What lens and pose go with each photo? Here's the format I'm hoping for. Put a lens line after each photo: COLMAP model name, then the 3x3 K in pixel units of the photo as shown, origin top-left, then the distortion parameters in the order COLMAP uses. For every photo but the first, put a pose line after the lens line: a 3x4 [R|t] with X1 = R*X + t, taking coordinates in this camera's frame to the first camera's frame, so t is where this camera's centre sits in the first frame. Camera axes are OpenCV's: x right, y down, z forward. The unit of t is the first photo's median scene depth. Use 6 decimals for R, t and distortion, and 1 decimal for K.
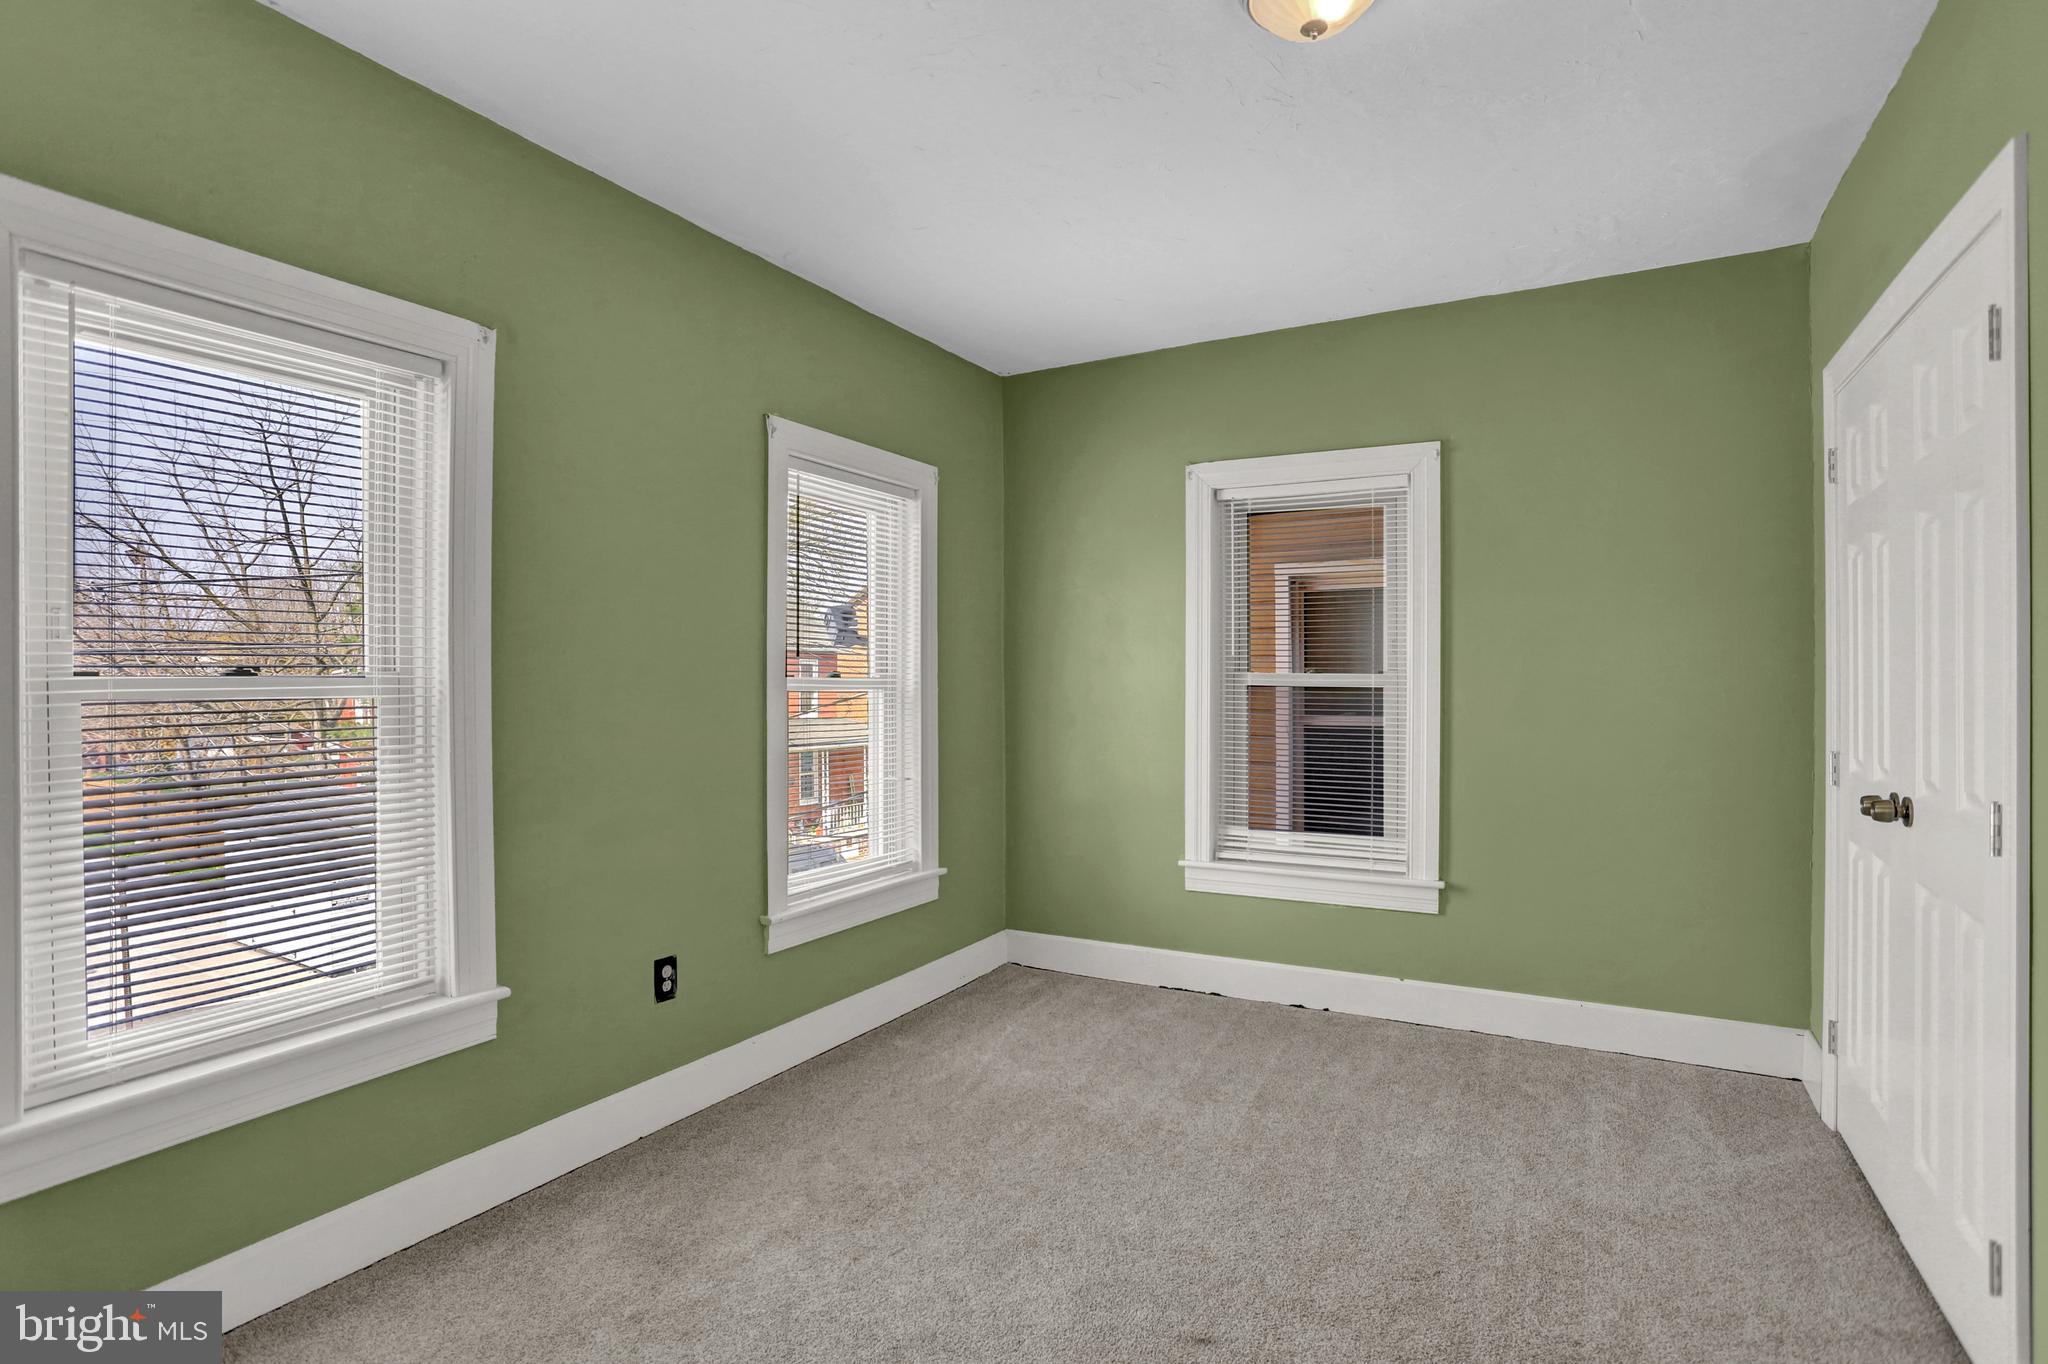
lens RADIAL K [[1044.3, 0, 1016.4], [0, 1044.3, 689.4], [0, 0, 1]] dist [-0.052908, 0.030871]
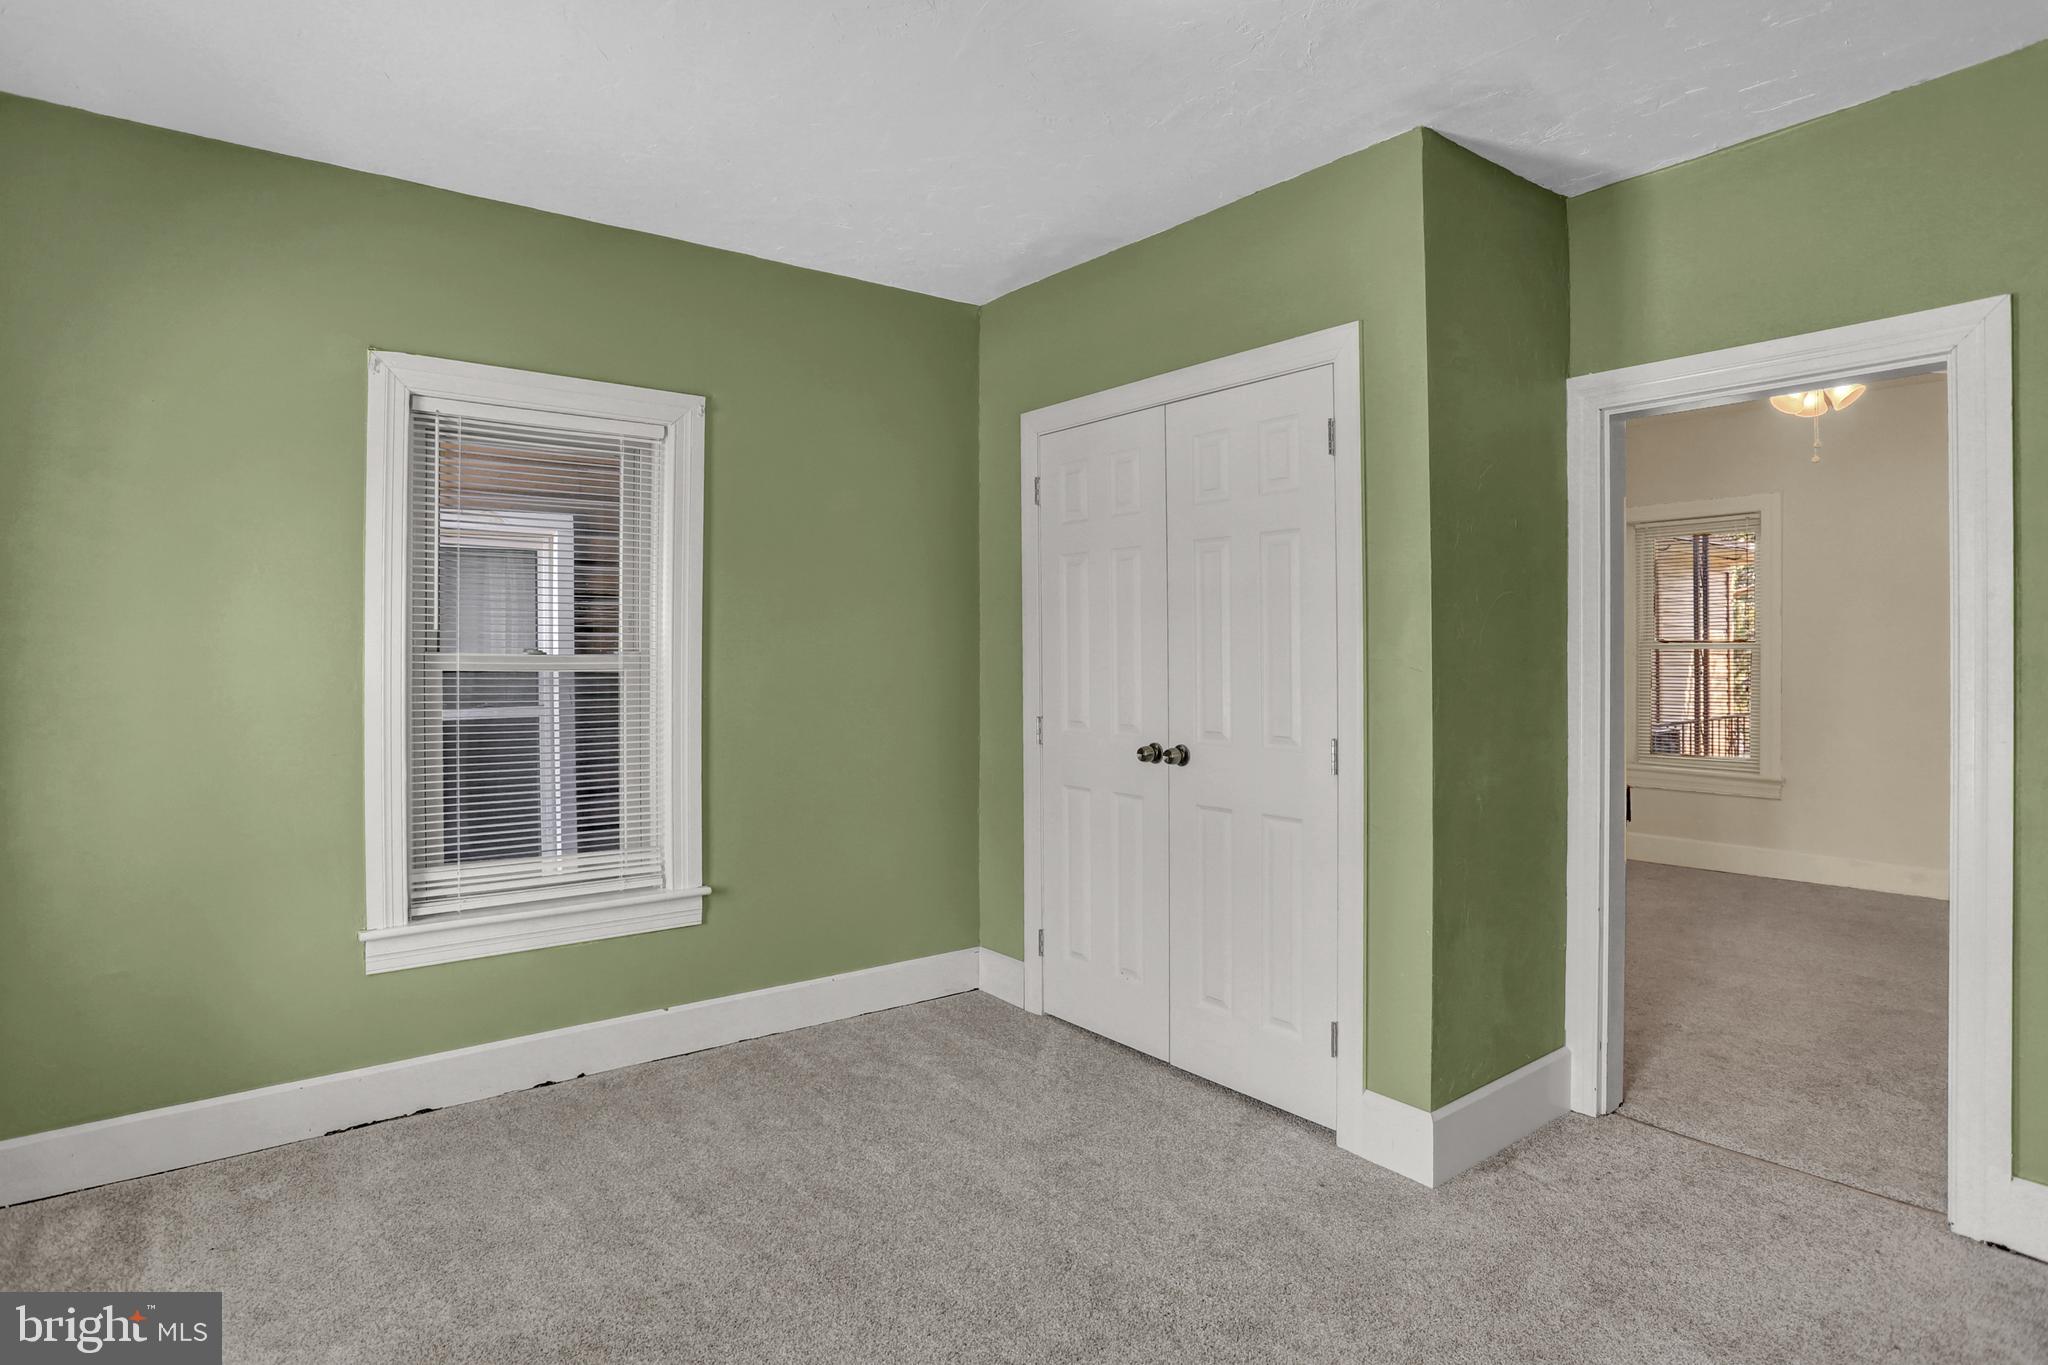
lens RADIAL K [[1079.8, 0, 1029.0], [0, 1079.8, 652.7], [0, 0, 1]] dist [-0.076267, 0.036076]
pose [[0.375817, 0.006846, 0.926668, -0.344389], [0.009317, 0.999894, -0.011166, -0.004560], [-0.926647, 0.012830, 0.375714, 0.388393]]
